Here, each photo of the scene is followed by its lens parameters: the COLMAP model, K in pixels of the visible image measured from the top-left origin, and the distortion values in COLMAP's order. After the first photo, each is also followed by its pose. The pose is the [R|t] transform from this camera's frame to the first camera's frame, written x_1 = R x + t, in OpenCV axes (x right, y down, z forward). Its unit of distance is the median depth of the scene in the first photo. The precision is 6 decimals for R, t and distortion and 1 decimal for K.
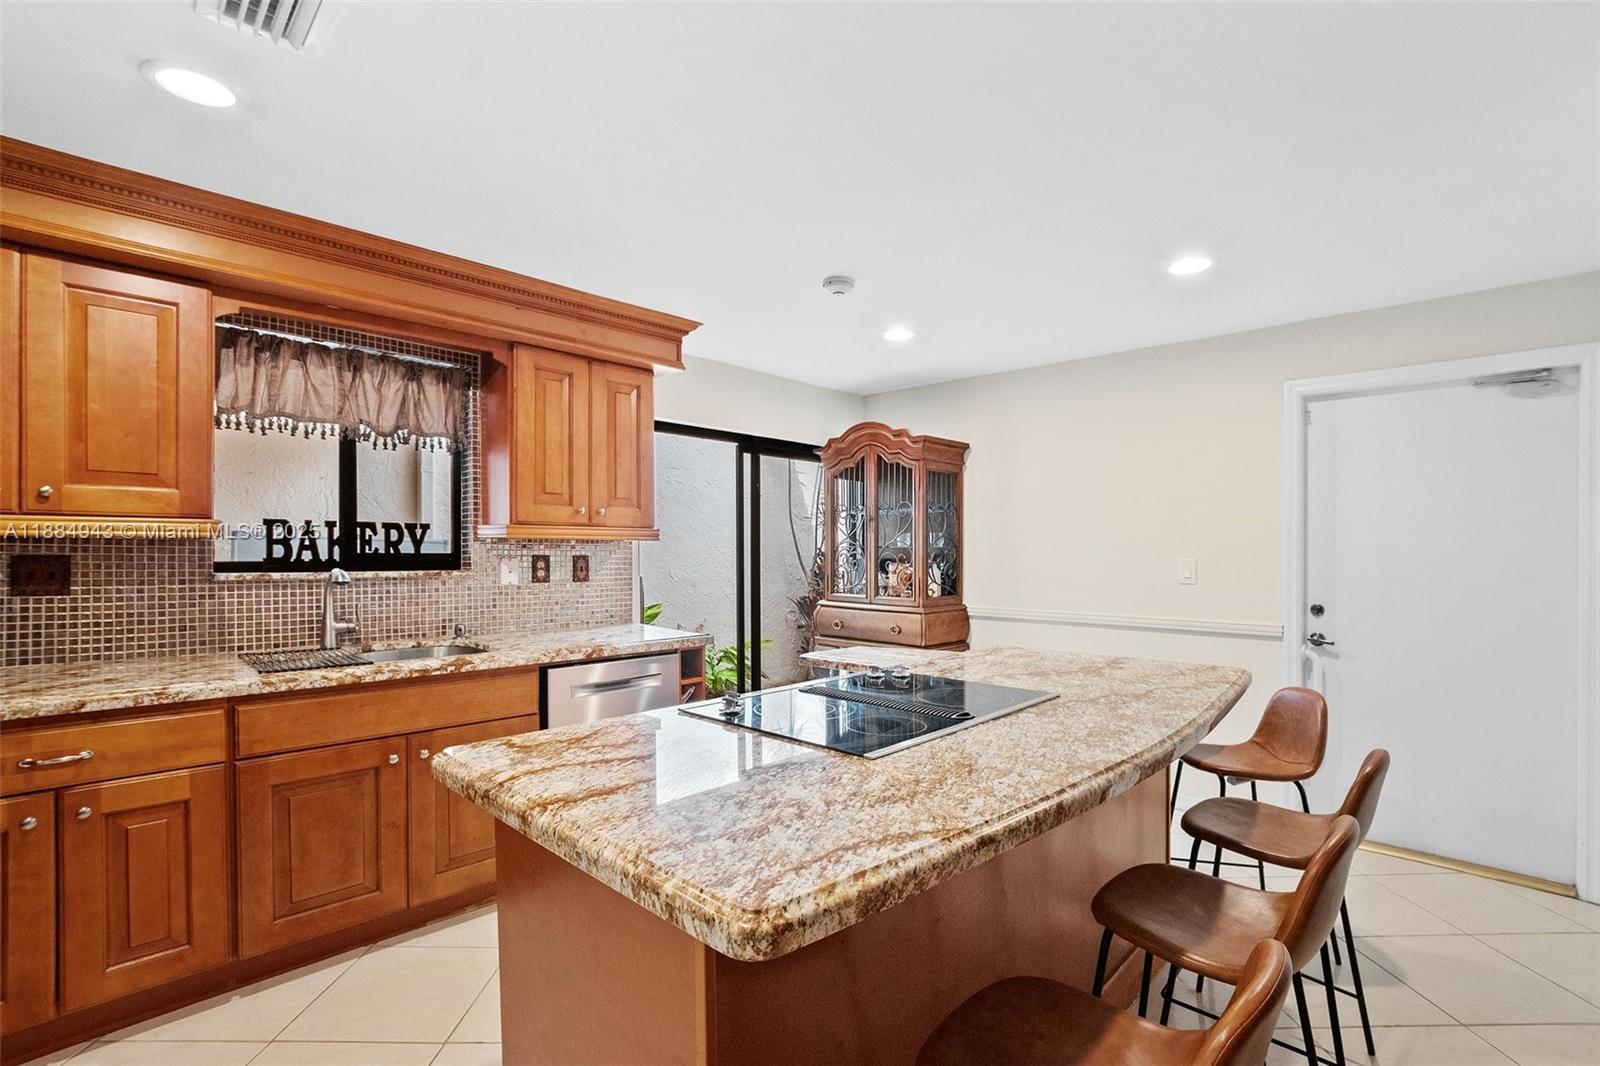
lens RADIAL K [[698.9, 0, 820.6], [0, 698.9, 527.6], [0, 0, 1]] dist [-0.030273, 0.000190]
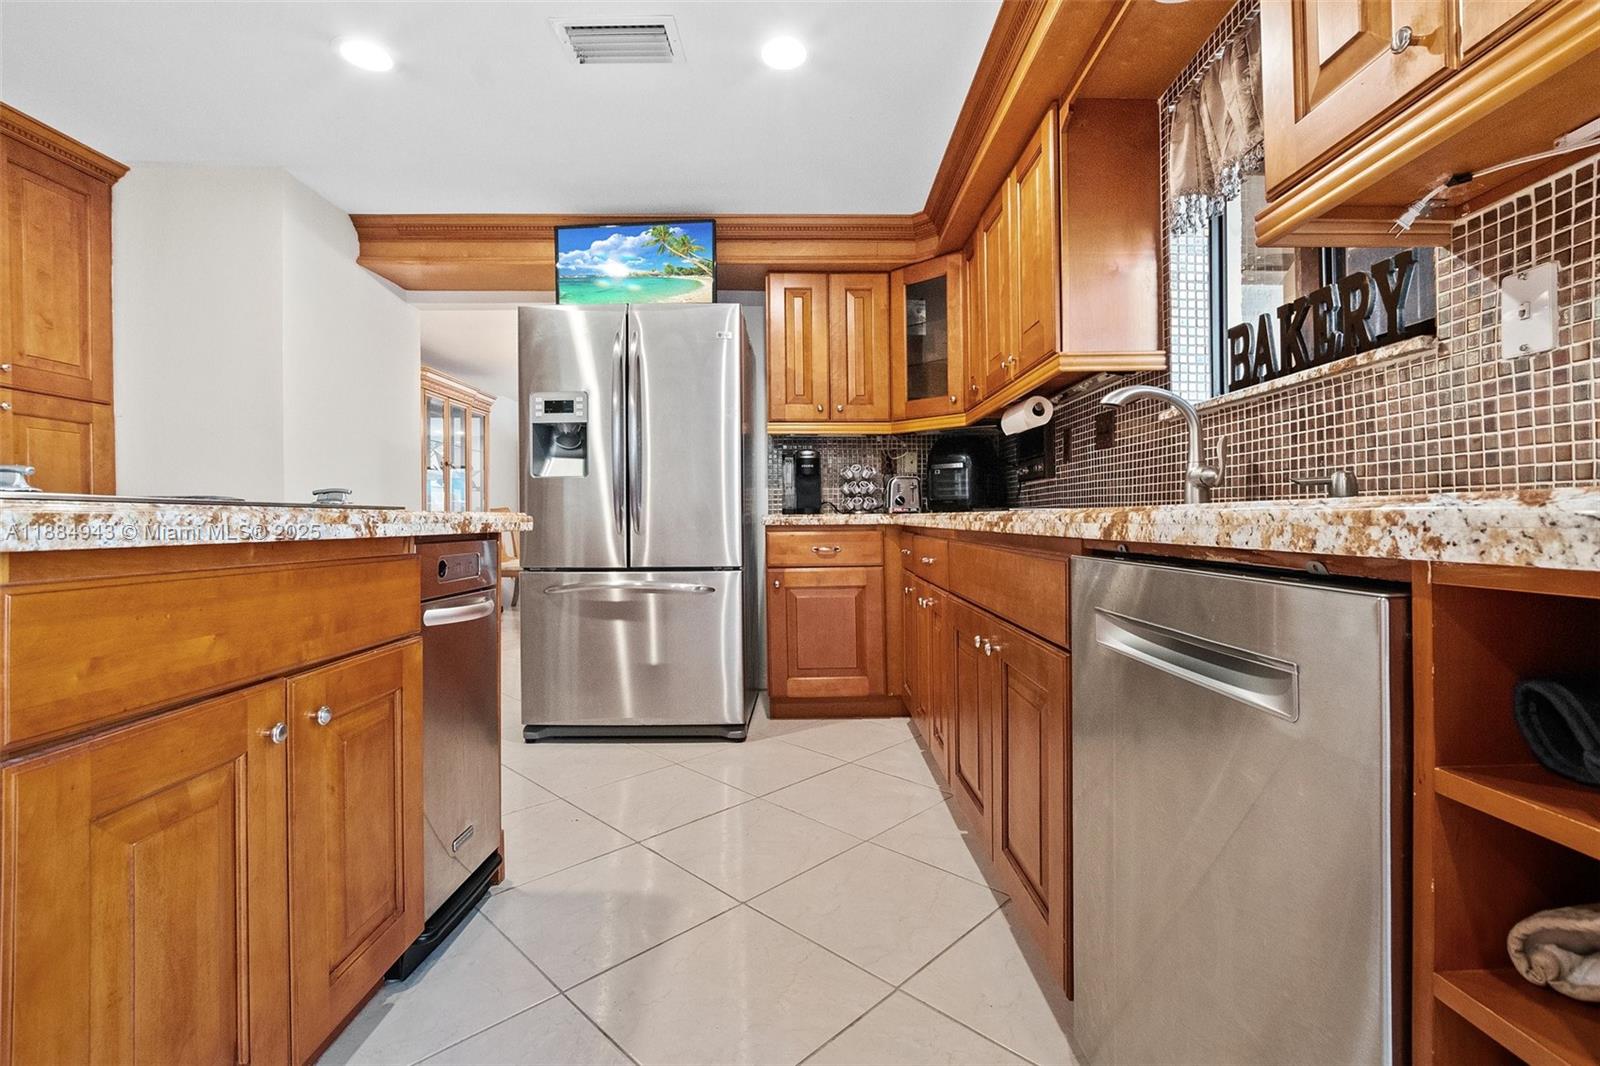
lens RADIAL K [[698.9, 0, 820.6], [0, 698.9, 527.6], [0, 0, 1]] dist [-0.030273, 0.000190]
pose [[-0.706093, 0.008318, -0.708070, 0.007031], [0.026503, 0.999541, -0.014688, 0.169709], [0.707623, -0.029137, -0.705989, 1.056768]]
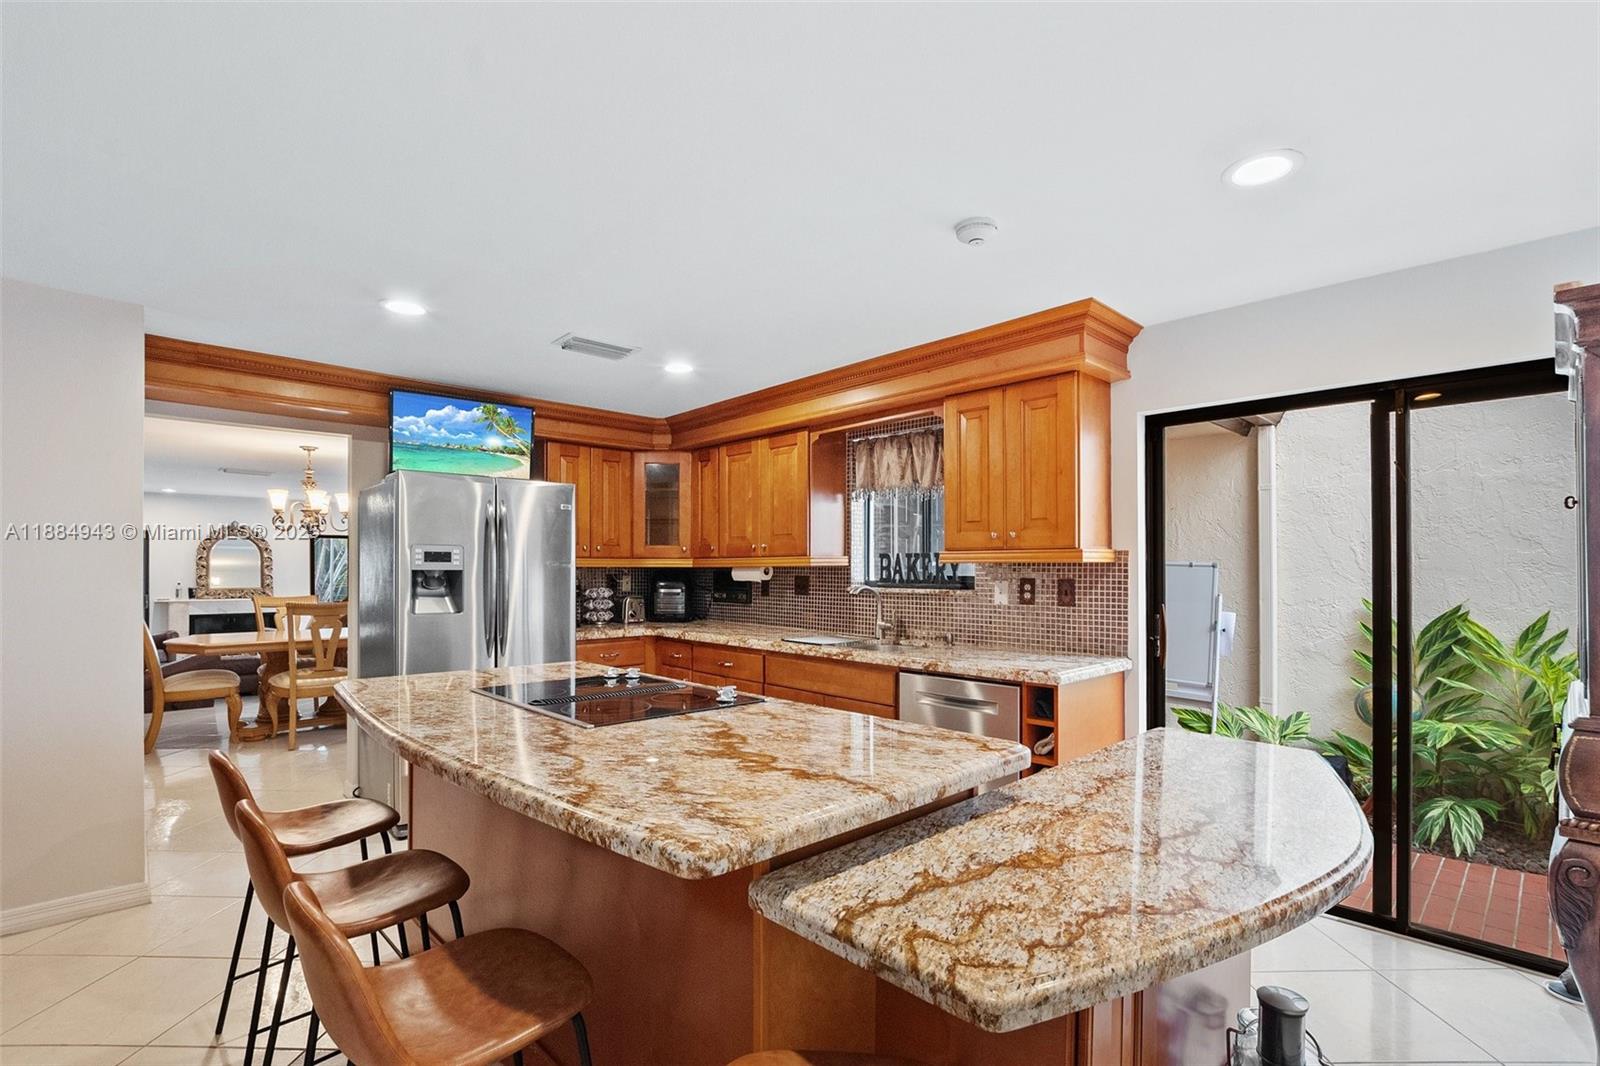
lens RADIAL K [[723.0, 0, 806.7], [0, 723.0, 571.3], [0, 0, 1]] dist [-0.062615, -0.000005]
pose [[-0.045382, -0.003724, -0.998963, 0.765560], [0.032516, 0.999458, -0.005204, 0.026728], [0.998440, -0.032719, -0.045236, 0.796726]]
